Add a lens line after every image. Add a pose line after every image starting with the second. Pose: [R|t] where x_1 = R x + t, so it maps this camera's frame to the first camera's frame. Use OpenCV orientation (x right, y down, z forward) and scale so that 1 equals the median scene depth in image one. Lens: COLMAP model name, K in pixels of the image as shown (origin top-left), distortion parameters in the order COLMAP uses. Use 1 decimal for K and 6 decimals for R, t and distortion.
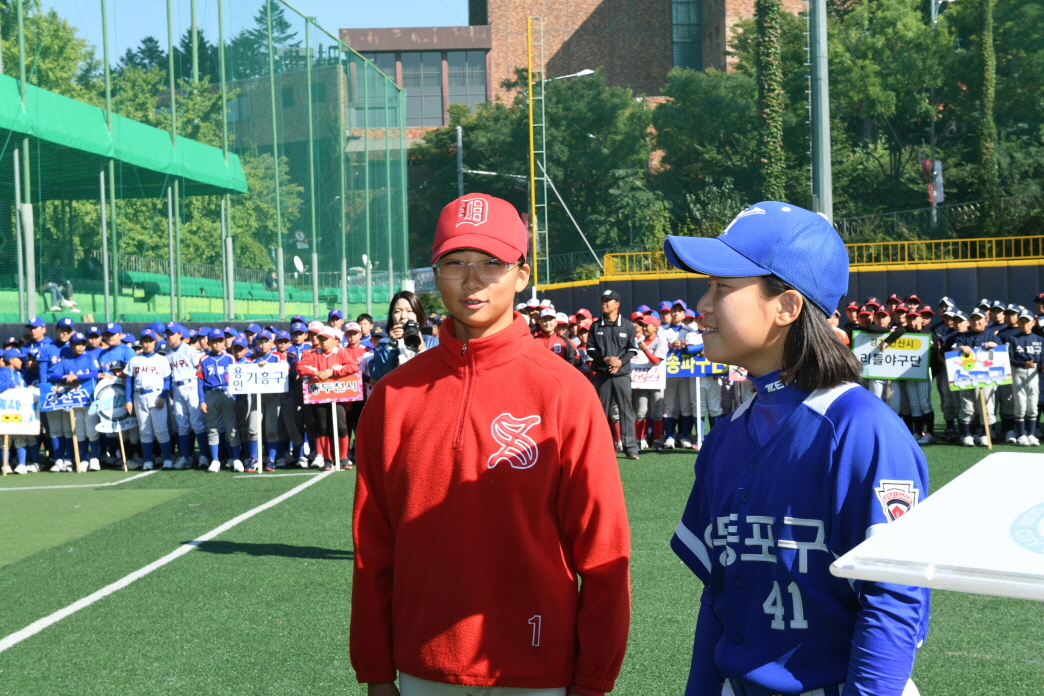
lens RADIAL K [[1671.9, 0, 516.0], [0, 1671.9, 323.4], [0, 0, 1]] dist [0.163479, 0.000000]
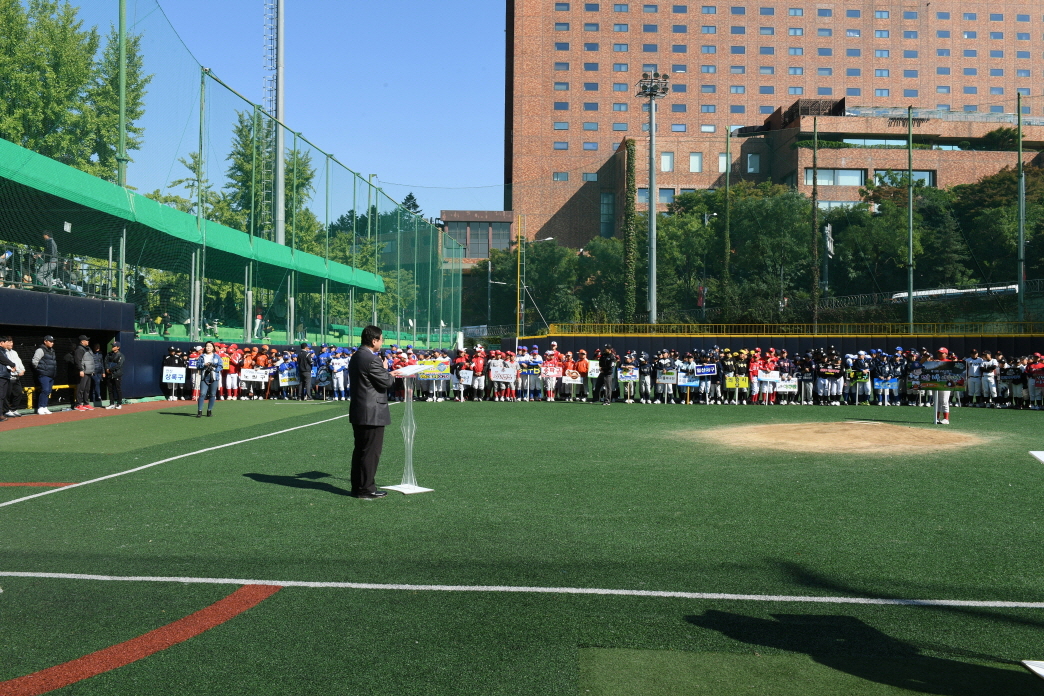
lens RADIAL K [[852.3, 0, 517.2], [0, 852.3, 341.9], [0, 0, 1]] dist [0.003051, -0.006081]
pose [[0.999009, 0.040895, -0.017544, 0.028874], [-0.041146, 0.999052, -0.014226, -0.000266], [0.016946, 0.014934, 0.999745, -0.105852]]
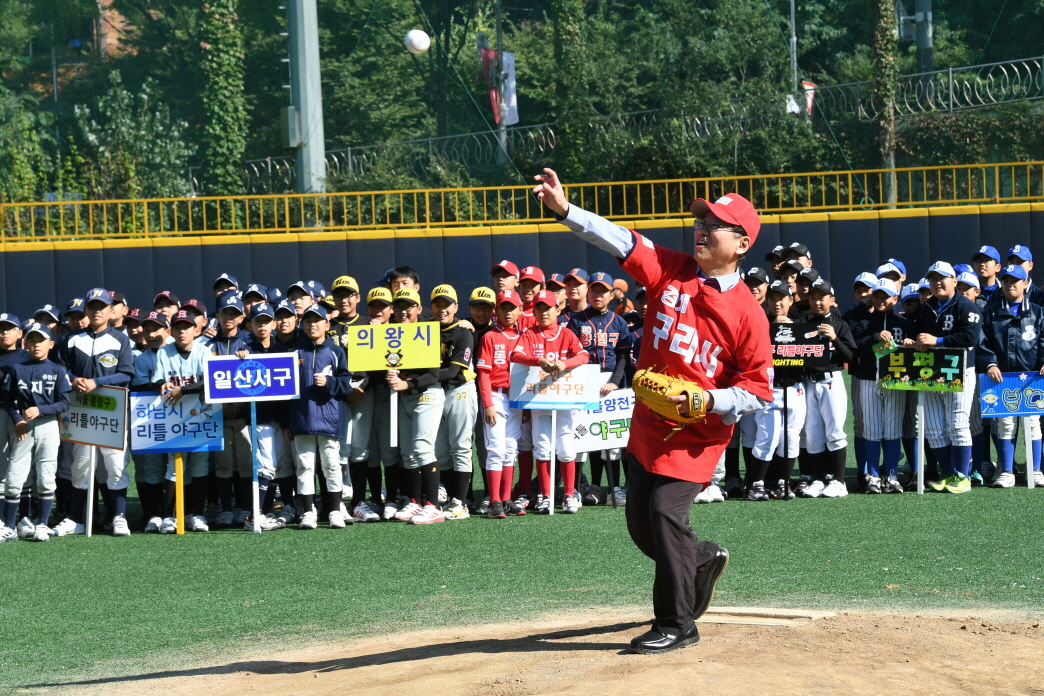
lens RADIAL K [[2967.6, 0, 525.8], [0, 2967.6, 342.5], [0, 0, 1]] dist [0.407523, 0.000000]
pose [[0.984971, -0.007944, 0.172538, 0.077328], [0.006739, 0.999949, 0.007570, -0.002073], [-0.172590, -0.006293, 0.984974, -0.031756]]
